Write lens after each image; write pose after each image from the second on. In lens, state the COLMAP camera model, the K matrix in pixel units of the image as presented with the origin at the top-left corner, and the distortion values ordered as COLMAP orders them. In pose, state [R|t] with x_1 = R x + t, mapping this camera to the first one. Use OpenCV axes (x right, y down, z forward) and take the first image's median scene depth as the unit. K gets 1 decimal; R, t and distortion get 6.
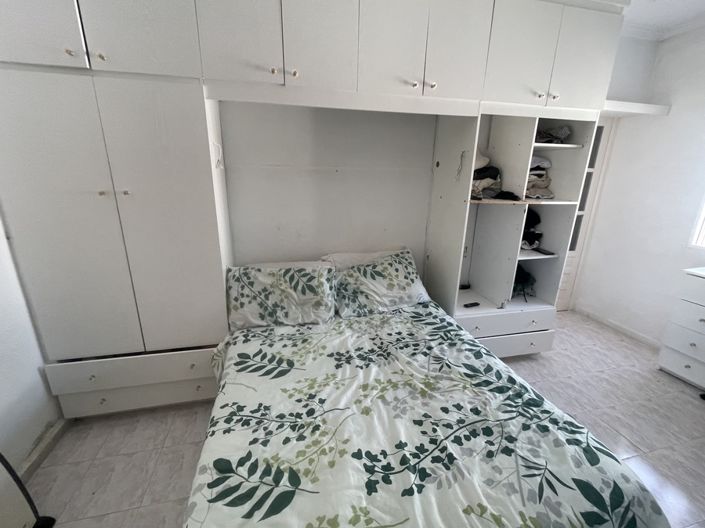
lens RADIAL K [[309.1, 0, 350.7], [0, 309.1, 265.5], [0, 0, 1]] dist [-0.002274, -0.000570]
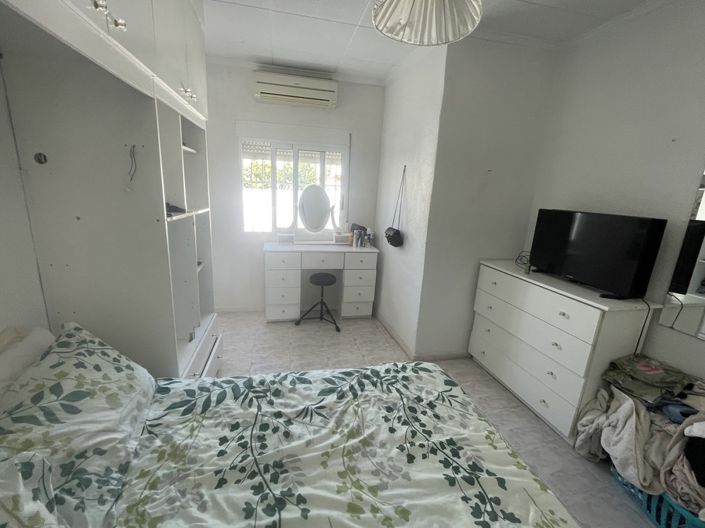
lens RADIAL K [[309.1, 0, 350.8], [0, 309.1, 263.0], [0, 0, 1]] dist [-0.002274, -0.000570]
pose [[0.025247, -0.248348, 0.968342, -0.396169], [0.240795, 0.941641, 0.235222, -0.227595], [-0.970248, 0.227233, 0.083575, 0.700782]]
